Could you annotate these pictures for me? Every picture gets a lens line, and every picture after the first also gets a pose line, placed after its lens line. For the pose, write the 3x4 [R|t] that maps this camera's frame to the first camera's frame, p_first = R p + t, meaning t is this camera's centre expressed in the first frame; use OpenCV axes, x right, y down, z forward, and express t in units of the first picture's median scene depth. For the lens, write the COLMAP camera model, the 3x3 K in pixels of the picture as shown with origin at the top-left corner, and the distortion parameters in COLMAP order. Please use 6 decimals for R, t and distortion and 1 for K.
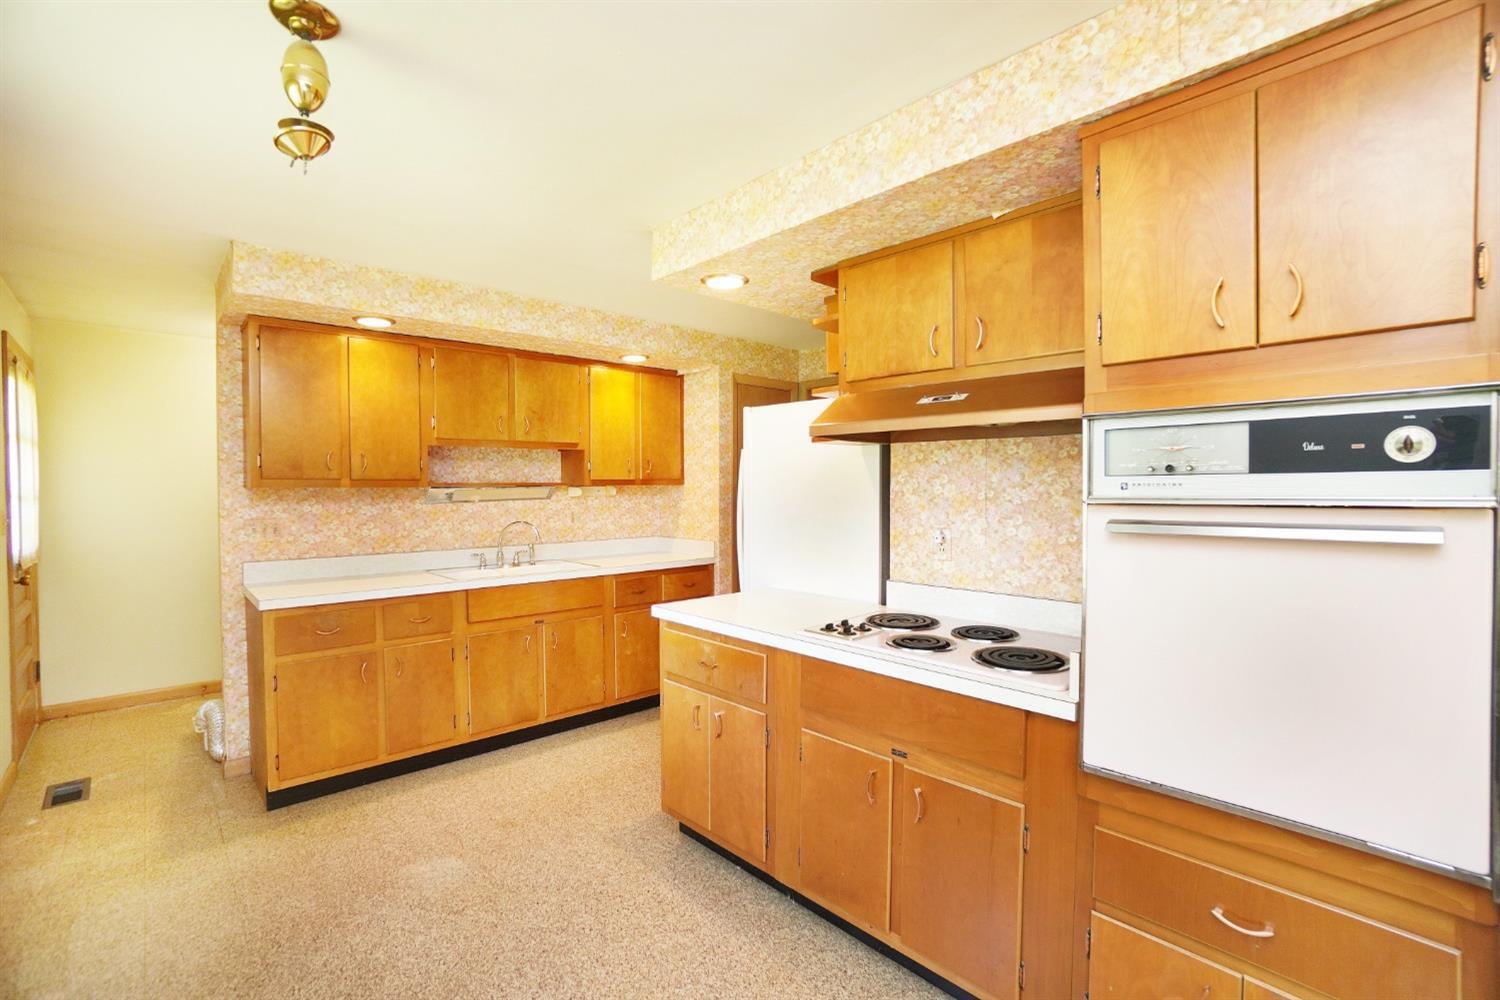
lens RADIAL K [[663.2, 0, 718.0], [0, 663.2, 503.8], [0, 0, 1]] dist [-0.027233, 0.007585]
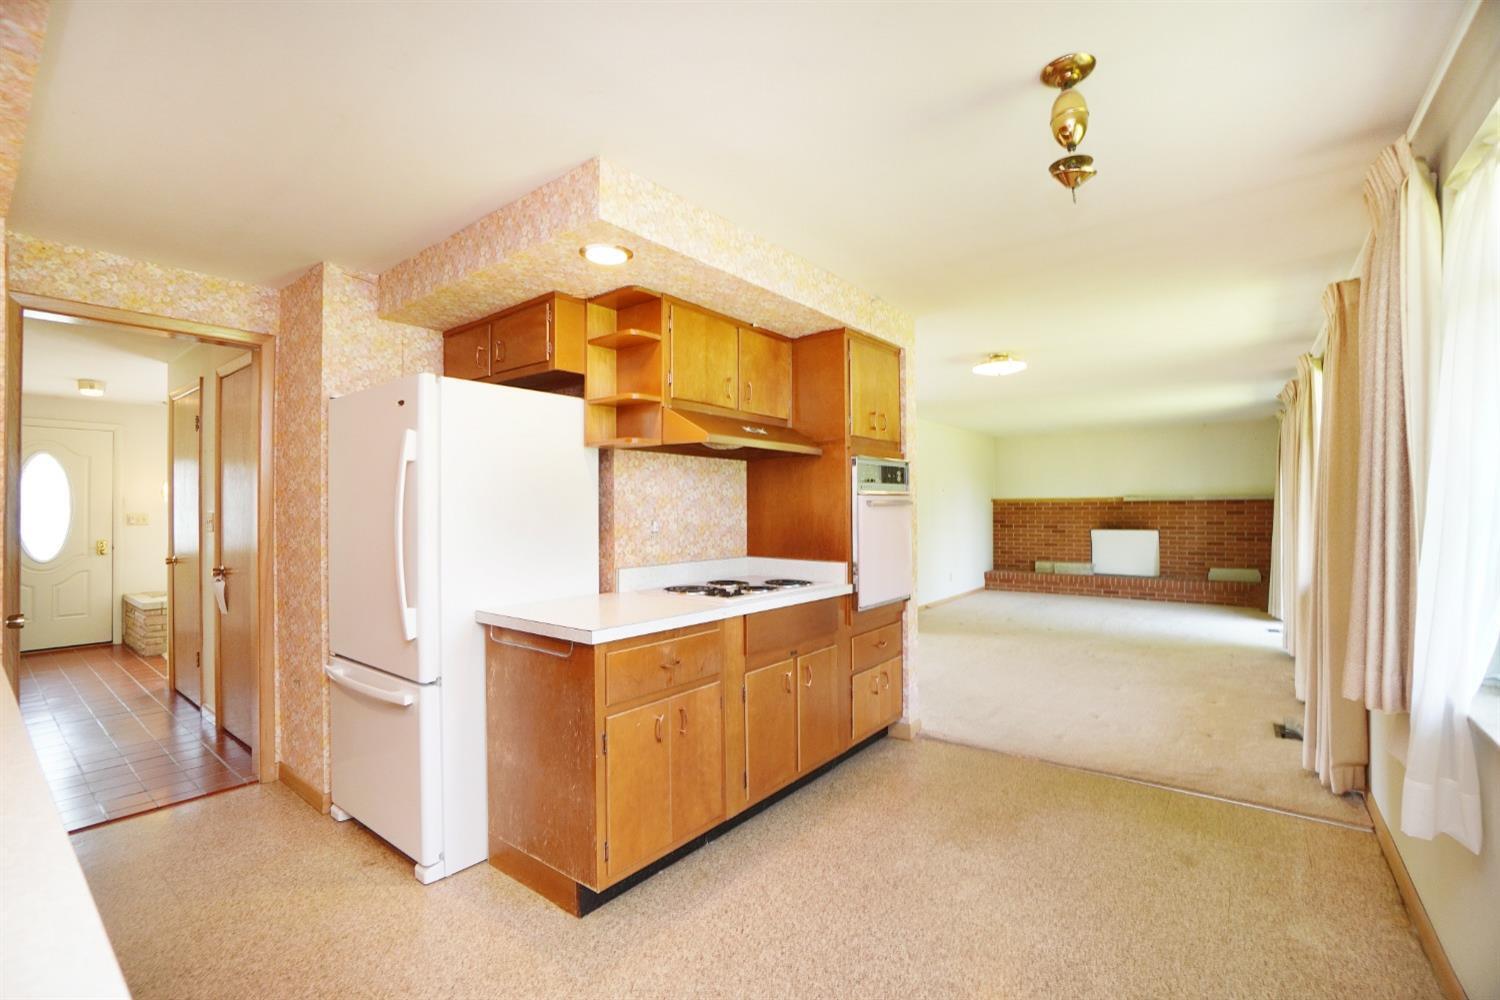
lens RADIAL K [[663.2, 0, 755.8], [0, 663.2, 503.6], [0, 0, 1]] dist [-0.027233, 0.007585]
pose [[-0.176764, 0.009148, 0.984211, -1.061925], [0.034007, 0.999417, -0.003182, 0.017837], [-0.983666, 0.032907, -0.176972, 1.127134]]
